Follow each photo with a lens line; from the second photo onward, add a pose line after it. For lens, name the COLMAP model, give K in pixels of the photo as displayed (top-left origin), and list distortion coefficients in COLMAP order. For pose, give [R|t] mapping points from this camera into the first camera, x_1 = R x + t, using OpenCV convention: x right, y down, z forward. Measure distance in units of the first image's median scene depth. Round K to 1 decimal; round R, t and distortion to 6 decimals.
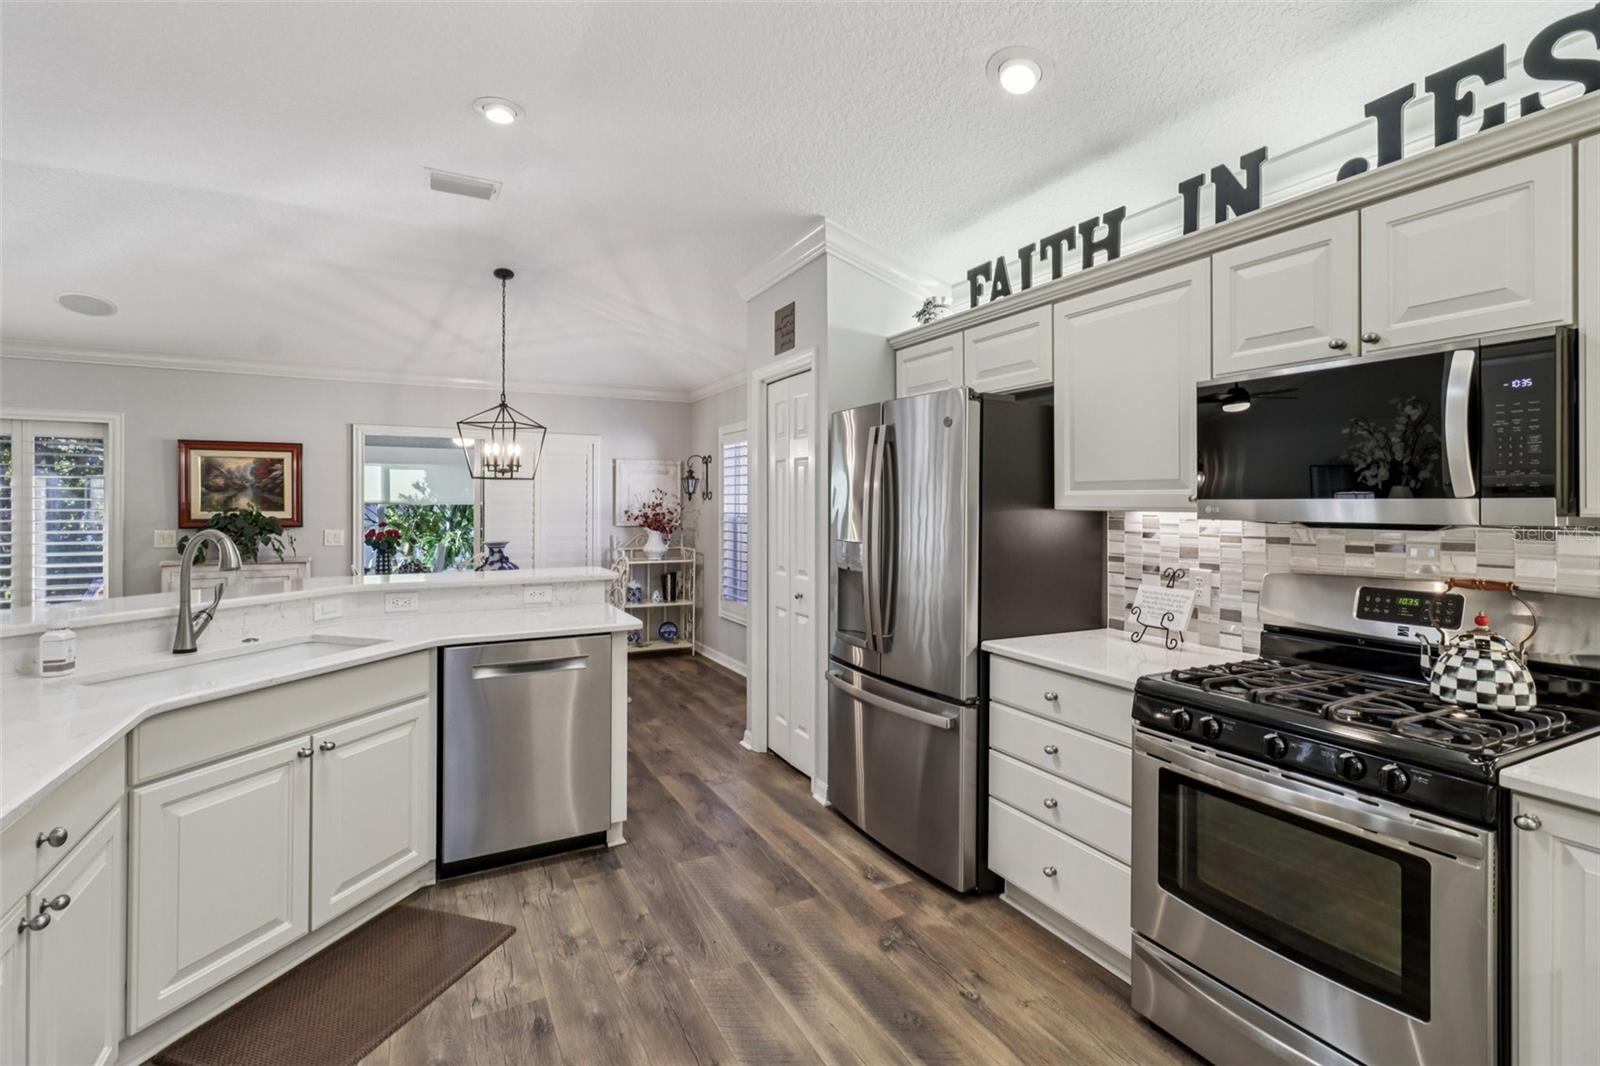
lens RADIAL K [[750.6, 0, 800.2], [0, 750.6, 503.0], [0, 0, 1]] dist [0.003321, 0.000930]
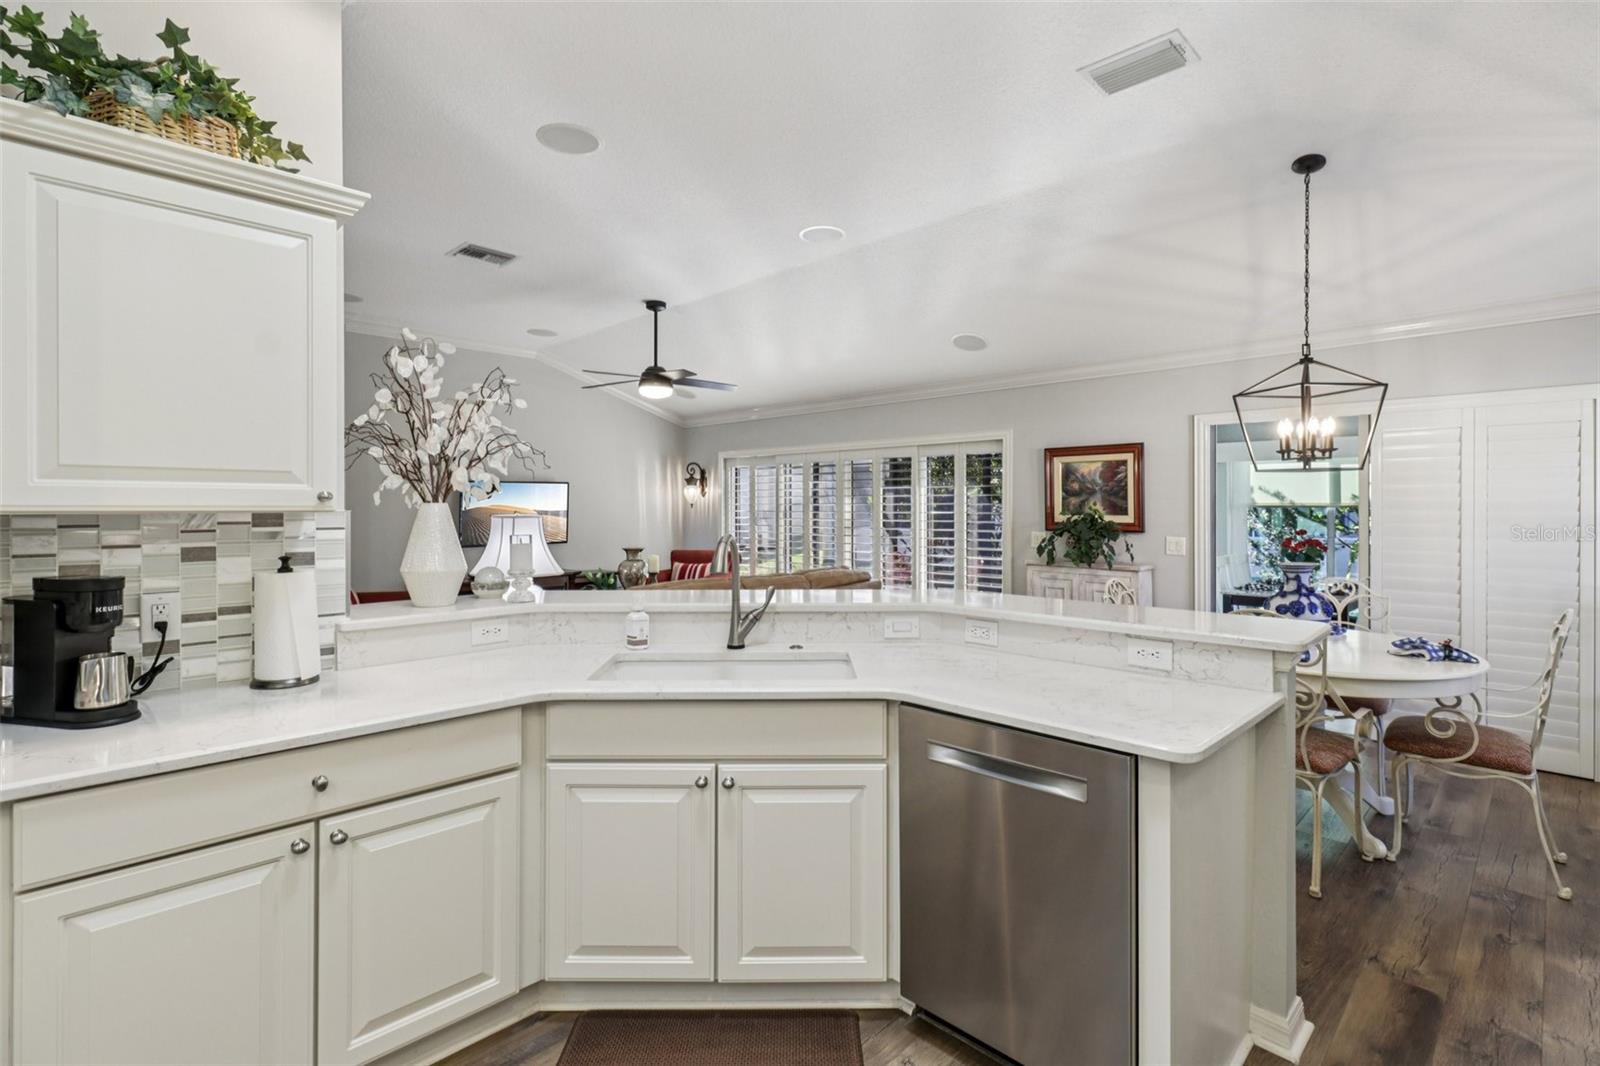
lens RADIAL K [[750.6, 0, 800.2], [0, 750.6, 503.0], [0, 0, 1]] dist [0.003321, 0.000930]
pose [[0.299993, -0.006215, -0.953921, 0.100880], [0.002806, 0.999980, -0.005632, -0.000559], [0.953937, -0.000987, 0.300005, 0.337644]]
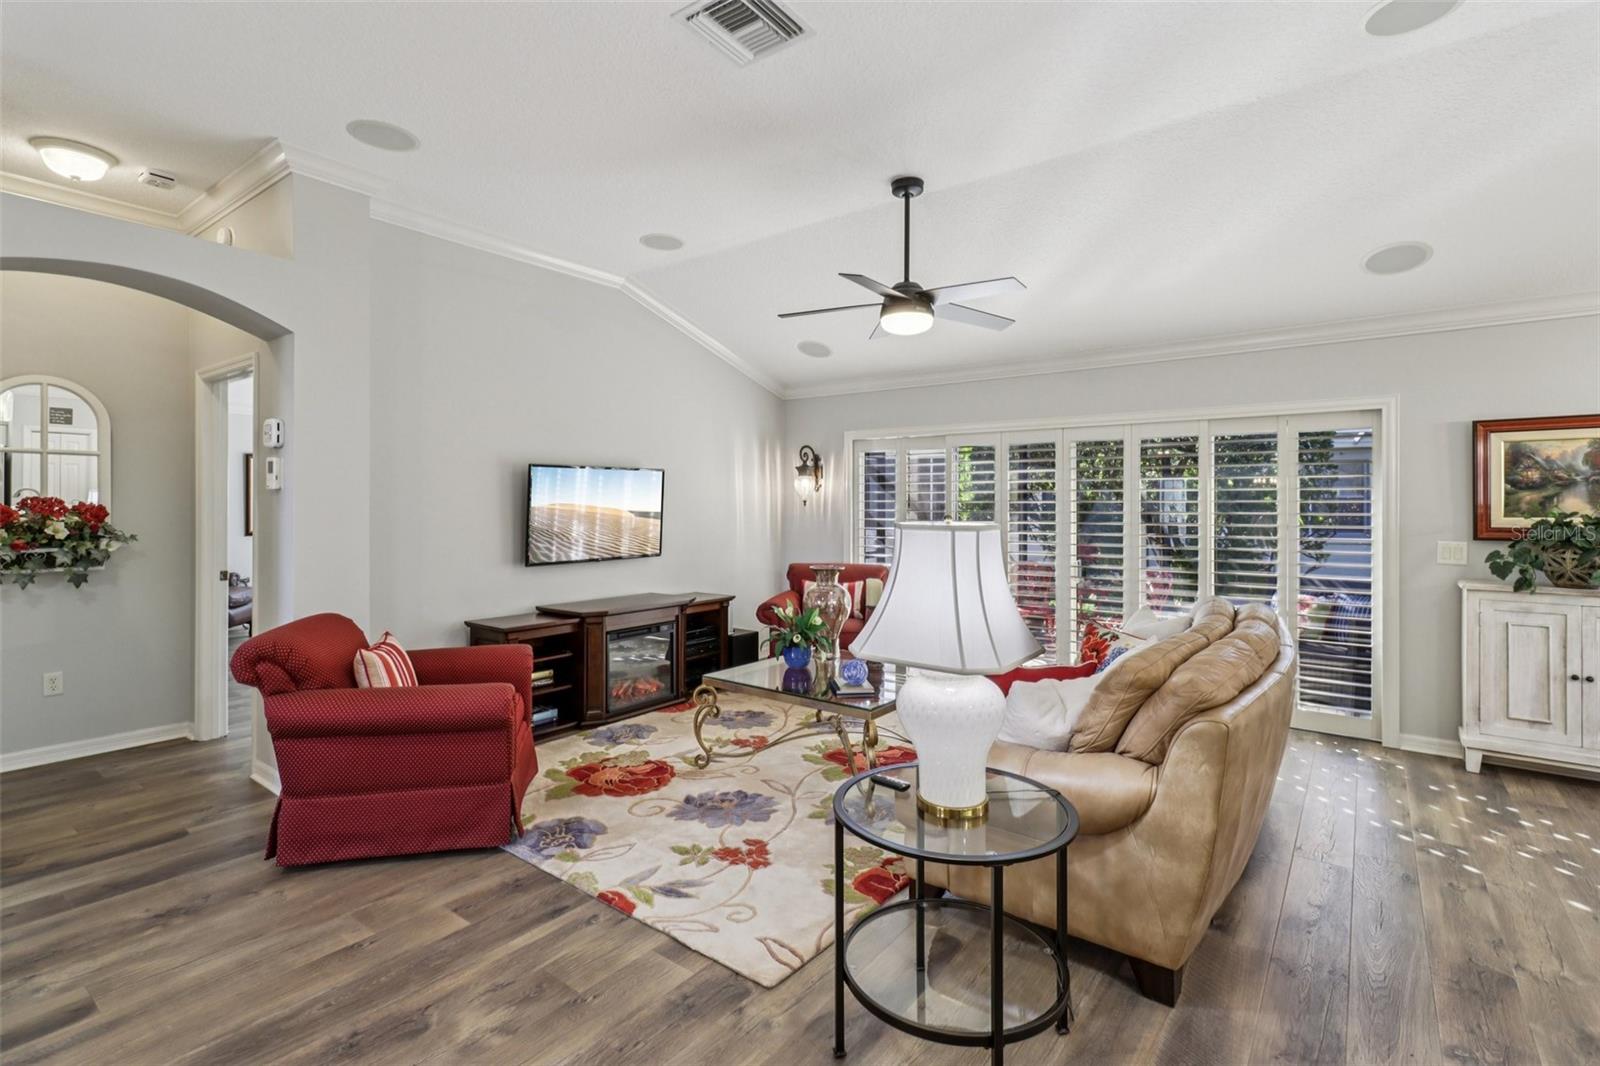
lens RADIAL K [[750.6, 0, 800.2], [0, 750.6, 503.0], [0, 0, 1]] dist [0.003321, 0.000930]
pose [[0.433169, -0.002796, -0.901308, -0.439736], [0.002607, 0.999995, -0.001849, -0.002787], [0.901309, -0.001549, 0.433174, 0.068957]]
